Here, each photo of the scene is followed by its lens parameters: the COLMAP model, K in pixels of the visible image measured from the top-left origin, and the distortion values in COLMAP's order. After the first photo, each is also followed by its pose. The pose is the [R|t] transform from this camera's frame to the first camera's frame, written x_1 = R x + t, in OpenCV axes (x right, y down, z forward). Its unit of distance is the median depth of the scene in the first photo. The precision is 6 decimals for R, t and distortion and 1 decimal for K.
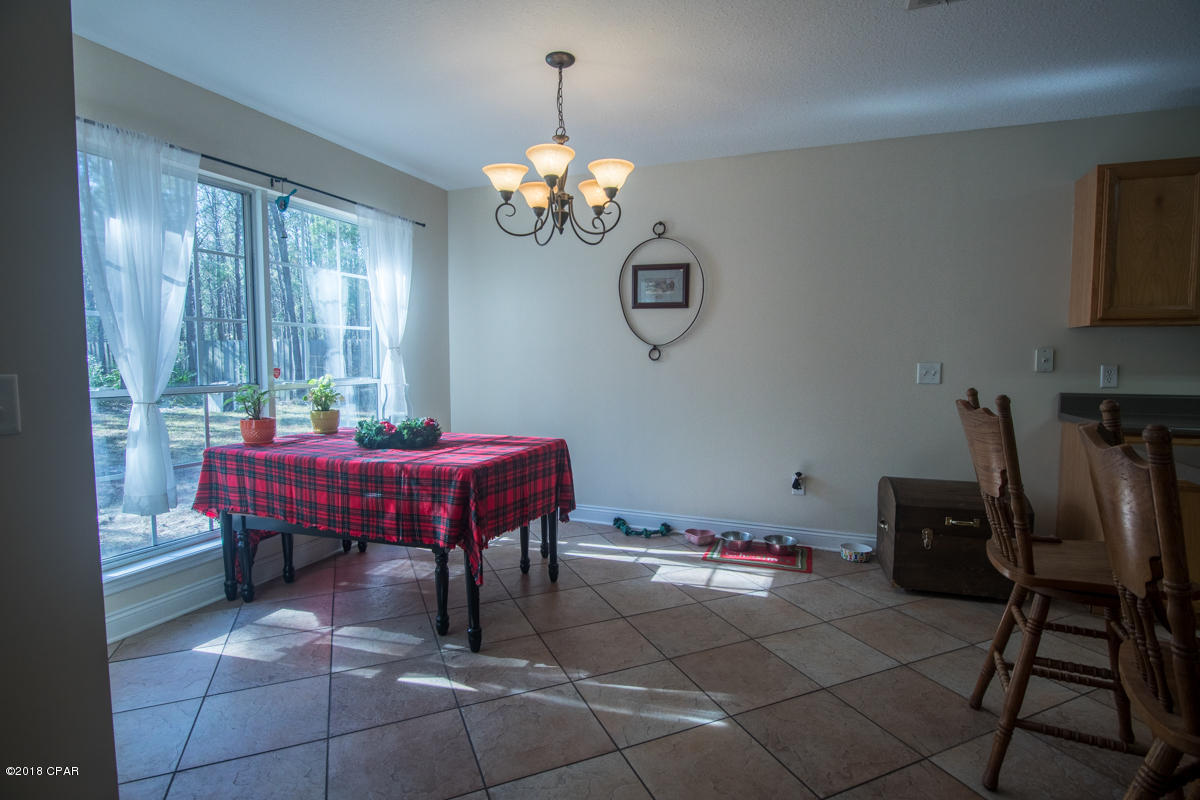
lens RADIAL K [[595.2, 0, 606.2], [0, 595.2, 398.3], [0, 0, 1]] dist [-0.016272, -0.000331]
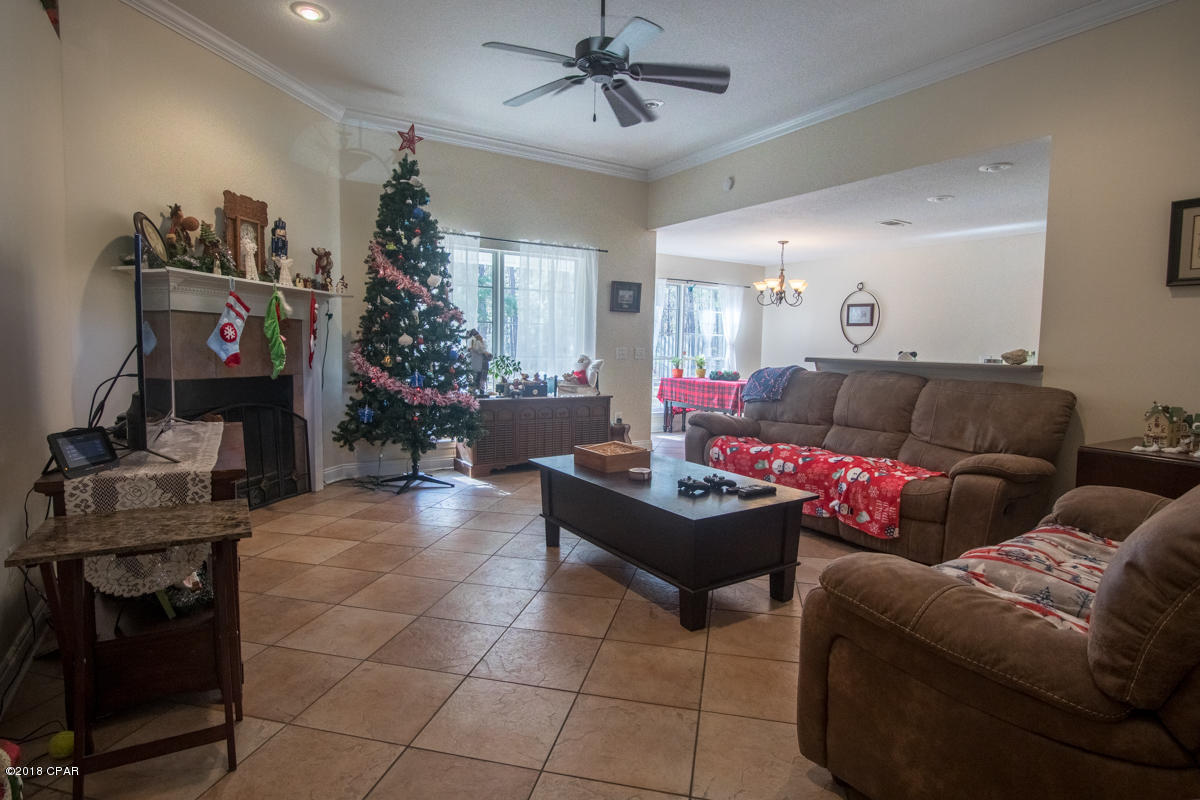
lens RADIAL K [[595.2, 0, 606.2], [0, 595.2, 398.3], [0, 0, 1]] dist [-0.016272, -0.000331]
pose [[0.808775, 0.064729, -0.584545, 0.735304], [-0.063757, 0.997717, 0.022267, 0.123234], [0.584652, 0.019260, 0.811055, -1.373119]]
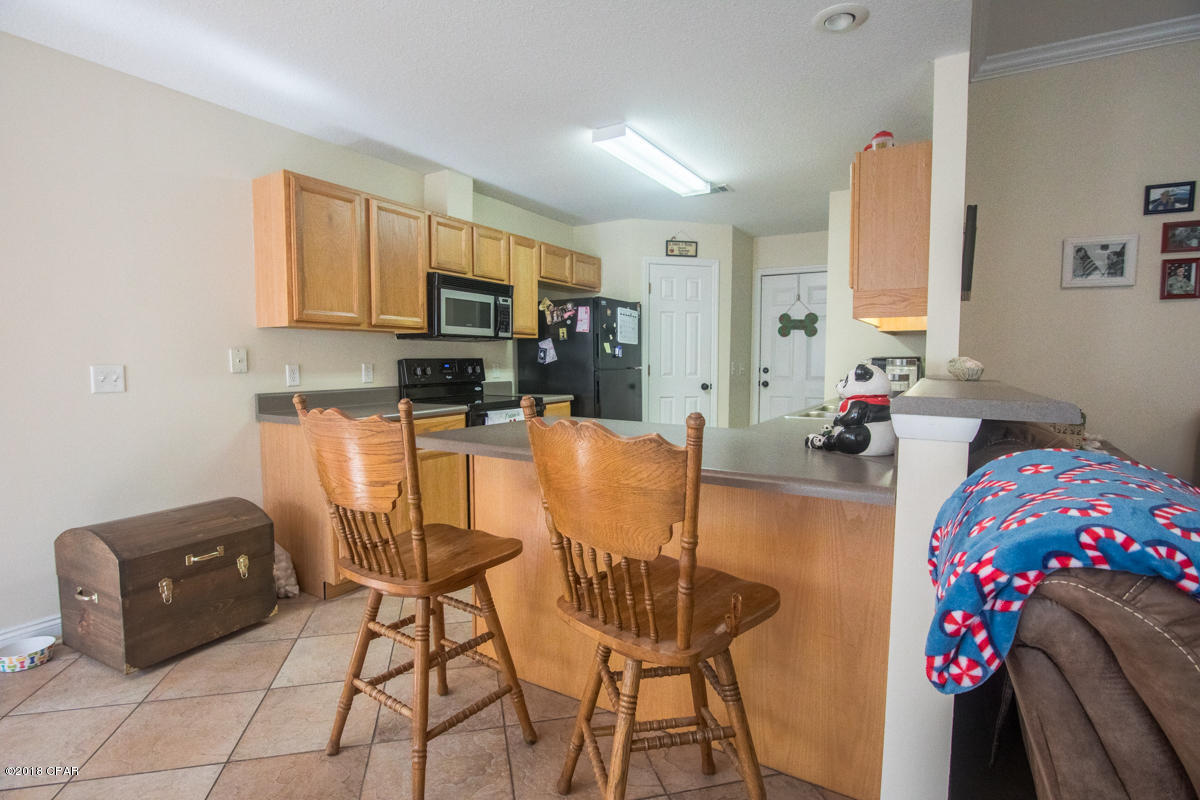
lens RADIAL K [[591.4, 0, 599.3], [0, 591.4, 394.5], [0, 0, 1]] dist [-0.017856, -0.000747]
pose [[0.185140, -0.063193, 0.980678, -0.088390], [0.068888, 0.996310, 0.051195, -0.020488], [-0.980295, 0.058079, 0.188810, 0.284954]]
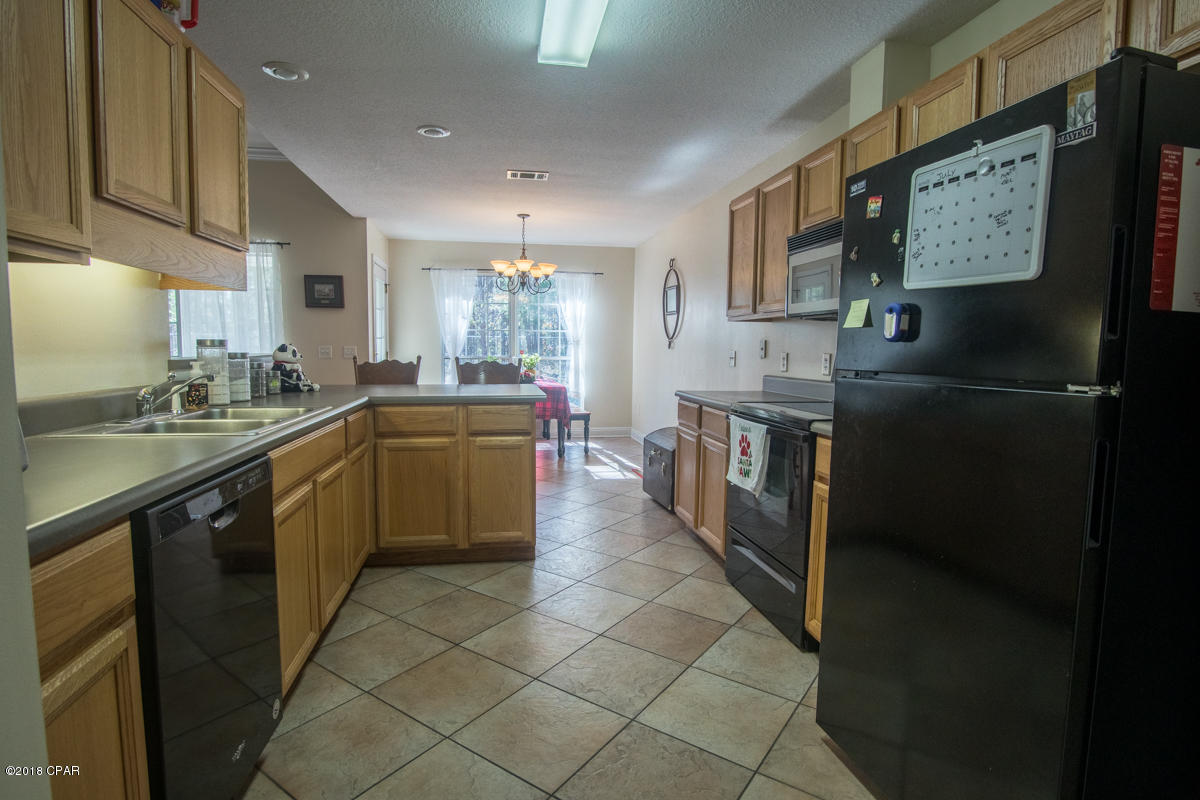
lens RADIAL K [[595.2, 0, 606.2], [0, 595.2, 398.3], [0, 0, 1]] dist [-0.016272, -0.000331]
pose [[0.514376, 0.079359, -0.853885, 1.673047], [-0.075503, 0.996033, 0.047087, 0.003451], [0.854235, 0.040250, 0.518327, 0.094400]]
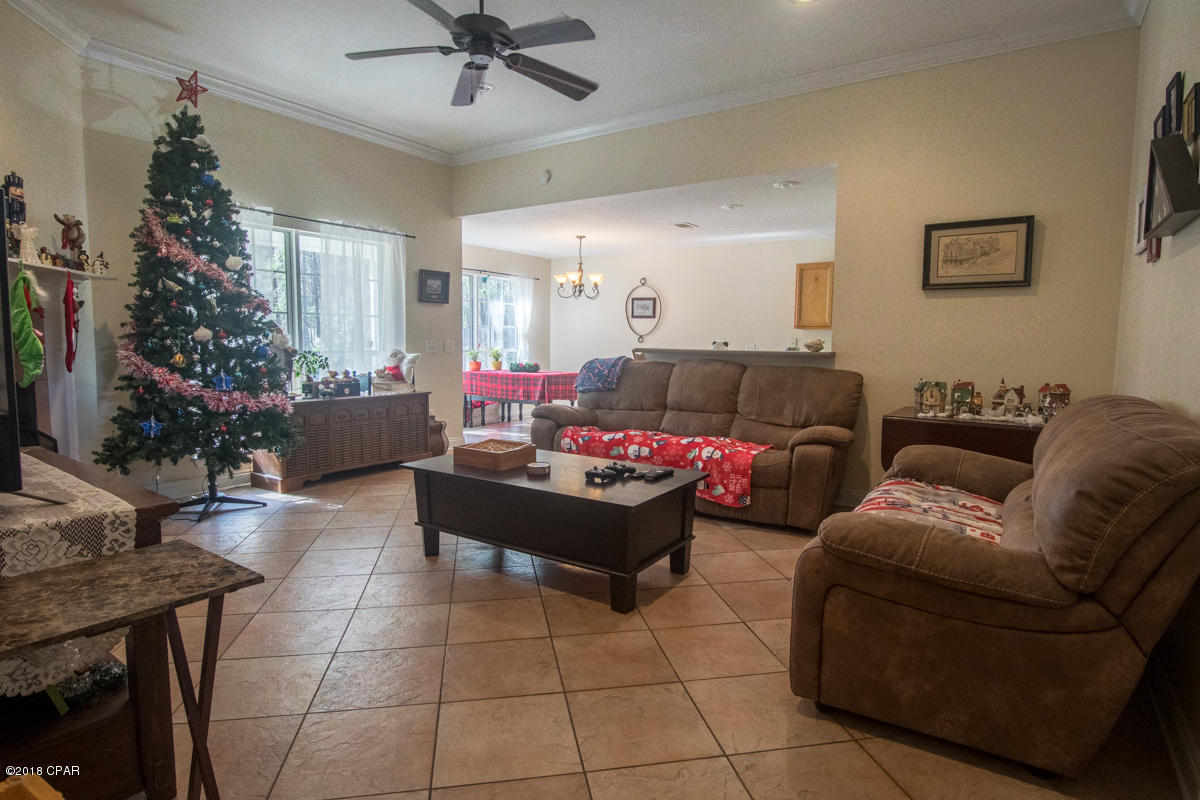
lens RADIAL K [[607.4, 0, 588.8], [0, 607.4, 397.3], [0, 0, 1]] dist [-0.016444, -0.000296]
pose [[0.971737, 0.030232, -0.234122, 0.534384], [-0.027420, 0.999508, 0.015259, 0.131581], [0.234468, -0.008408, 0.972087, -1.477954]]
